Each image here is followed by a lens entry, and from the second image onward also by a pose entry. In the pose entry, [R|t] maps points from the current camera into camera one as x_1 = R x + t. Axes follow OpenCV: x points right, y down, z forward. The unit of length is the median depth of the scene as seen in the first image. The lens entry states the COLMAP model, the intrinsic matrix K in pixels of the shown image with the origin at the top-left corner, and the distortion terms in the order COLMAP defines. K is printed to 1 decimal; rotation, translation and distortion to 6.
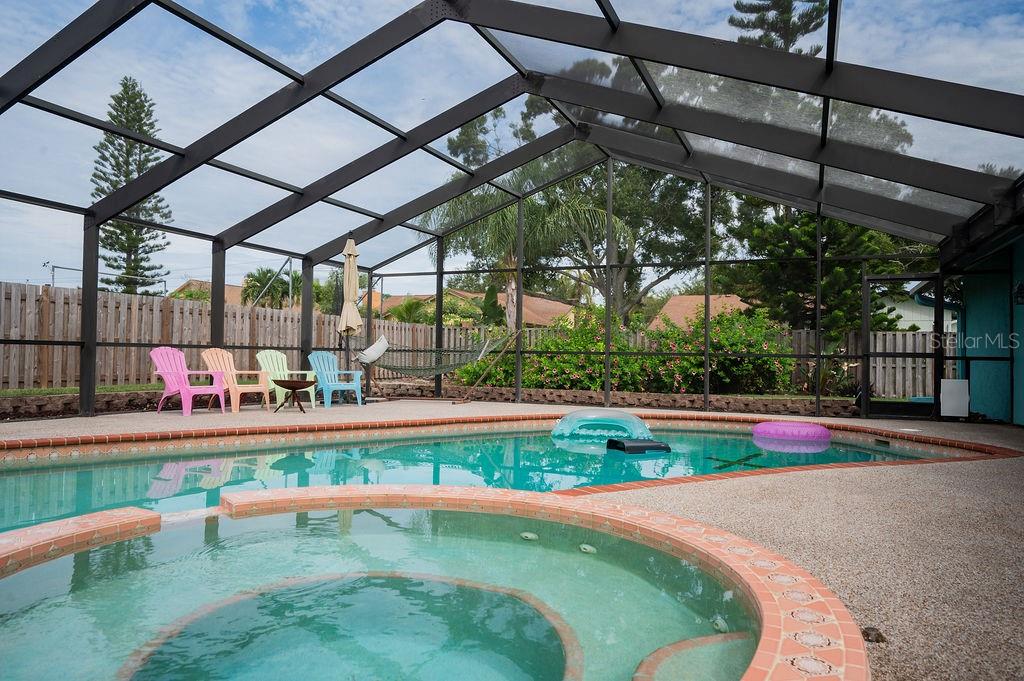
lens RADIAL K [[684.4, 0, 512.0], [0, 684.4, 340.5], [0, 0, 1]] dist [-0.001433, -0.000269]
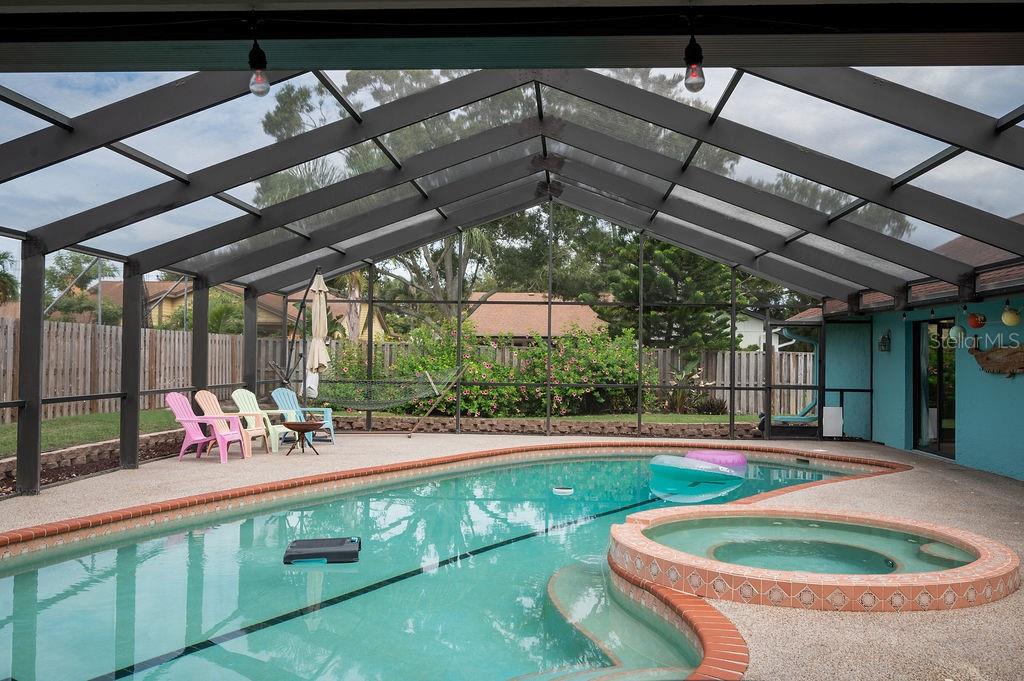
lens RADIAL K [[873.0, 0, 512.0], [0, 873.0, 340.5], [0, 0, 1]] dist [-0.001642, -0.004355]
pose [[0.942495, 0.004058, 0.334197, -0.374121], [-0.007310, 0.999937, 0.008474, -0.062825], [-0.334141, -0.010430, 0.942465, -0.262311]]
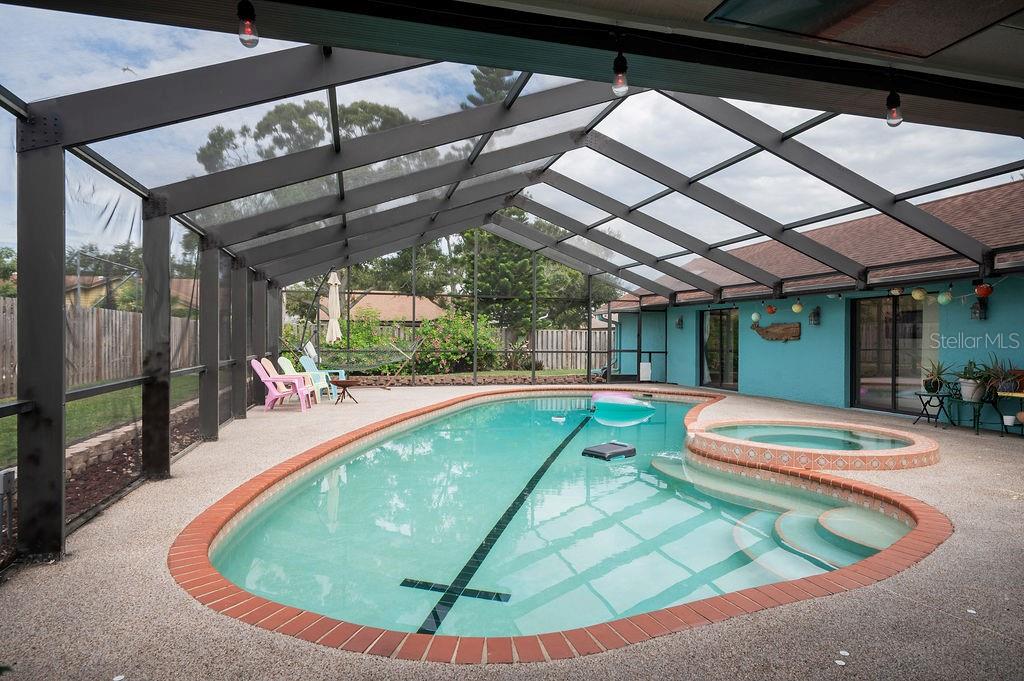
lens RADIAL K [[584.5, 0, 512.0], [0, 584.5, 340.5], [0, 0, 1]] dist [0.000341, 0.000206]
pose [[0.787124, -0.011368, 0.616690, -0.635142], [-0.010929, 0.999416, 0.032372, -0.052541], [-0.616698, -0.032220, 0.786540, -0.112047]]
